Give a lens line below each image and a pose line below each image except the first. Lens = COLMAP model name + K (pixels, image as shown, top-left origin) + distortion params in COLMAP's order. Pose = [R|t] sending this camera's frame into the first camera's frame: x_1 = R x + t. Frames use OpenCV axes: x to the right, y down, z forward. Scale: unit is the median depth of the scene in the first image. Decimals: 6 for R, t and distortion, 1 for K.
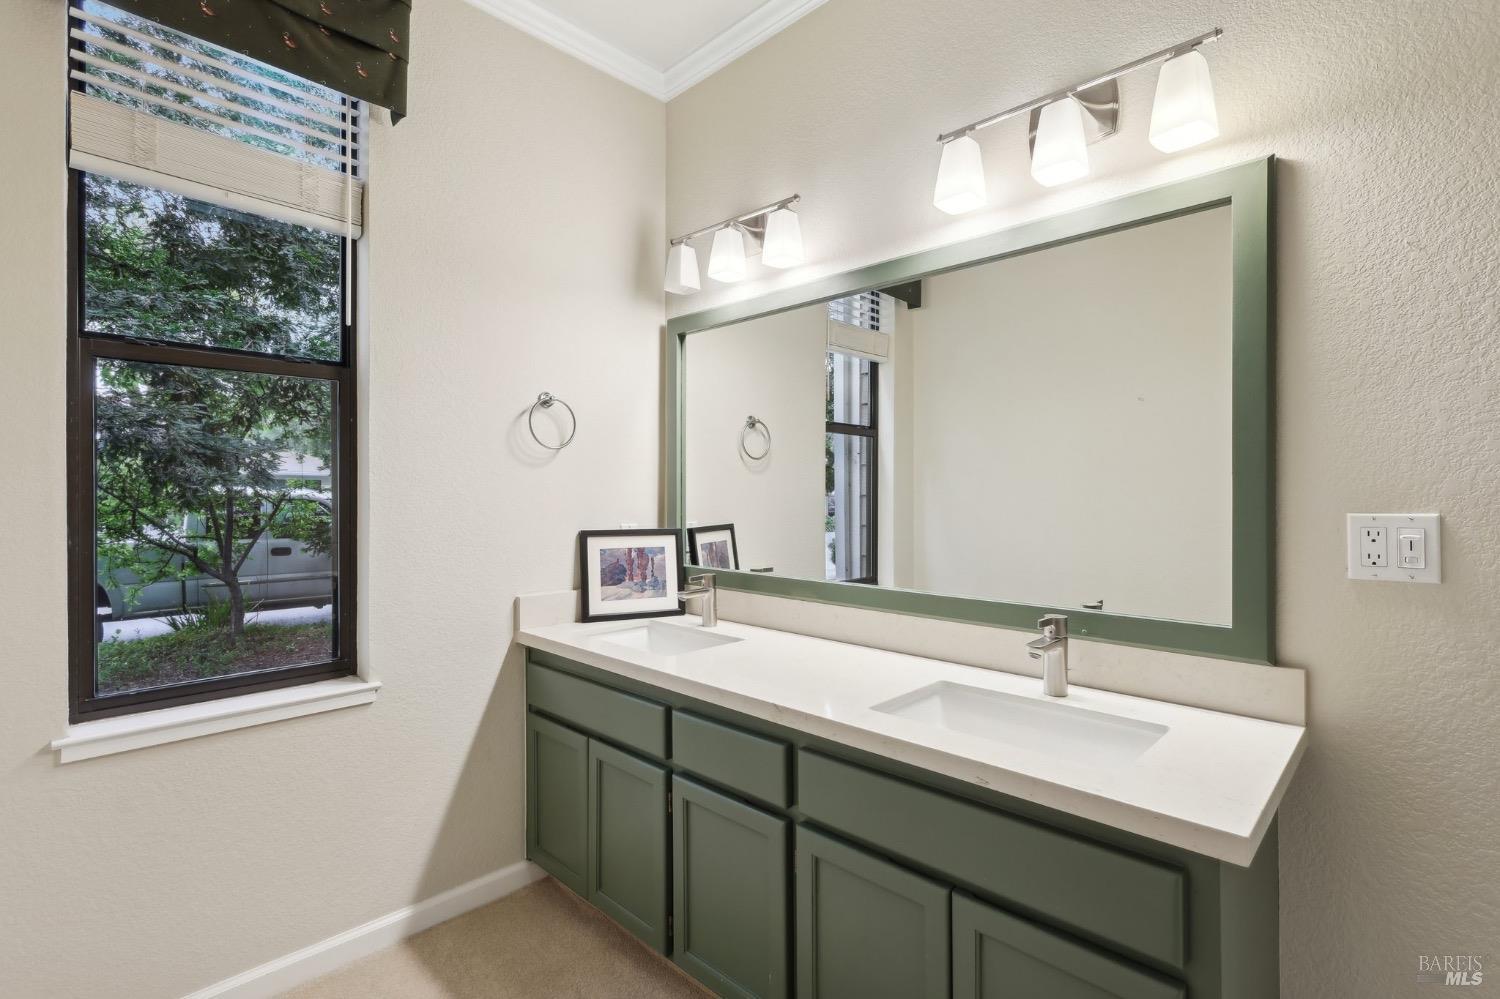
lens RADIAL K [[691.3, 0, 755.1], [0, 691.3, 498.4], [0, 0, 1]] dist [0.000164, 0.000238]
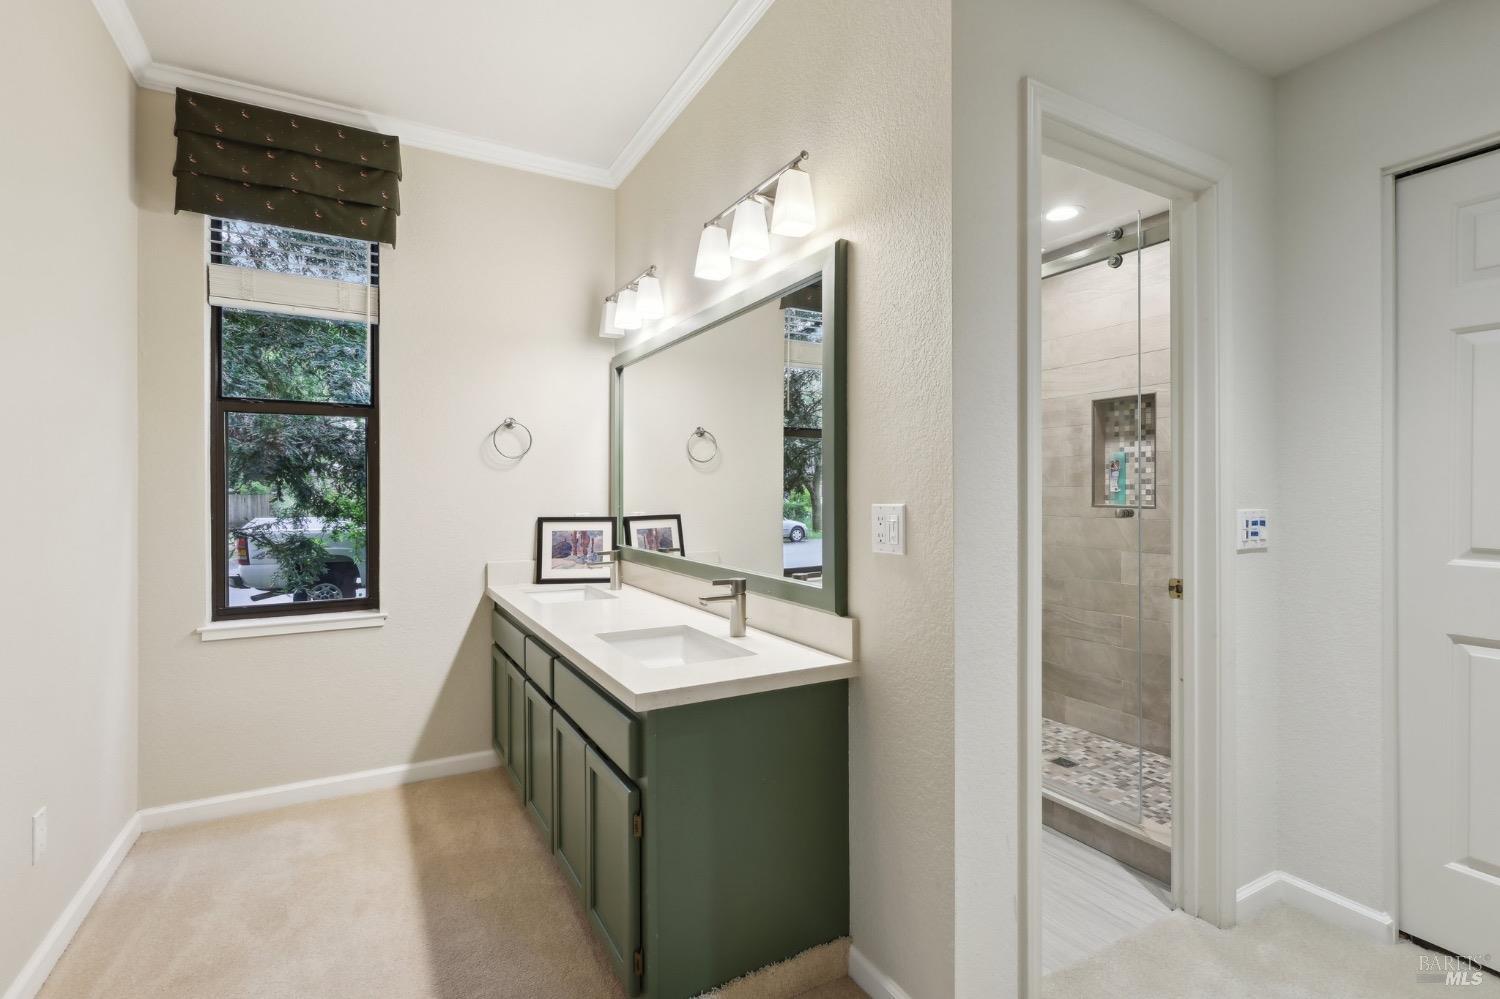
lens RADIAL K [[696.9, 0, 752.2], [0, 696.9, 495.8], [0, 0, 1]] dist [0.000452, 0.001148]
pose [[0.958018, 0.001101, -0.286705, 0.549918], [-0.001067, 0.999999, 0.000276, 0.003266], [0.286706, 0.000042, 0.958019, -0.202096]]
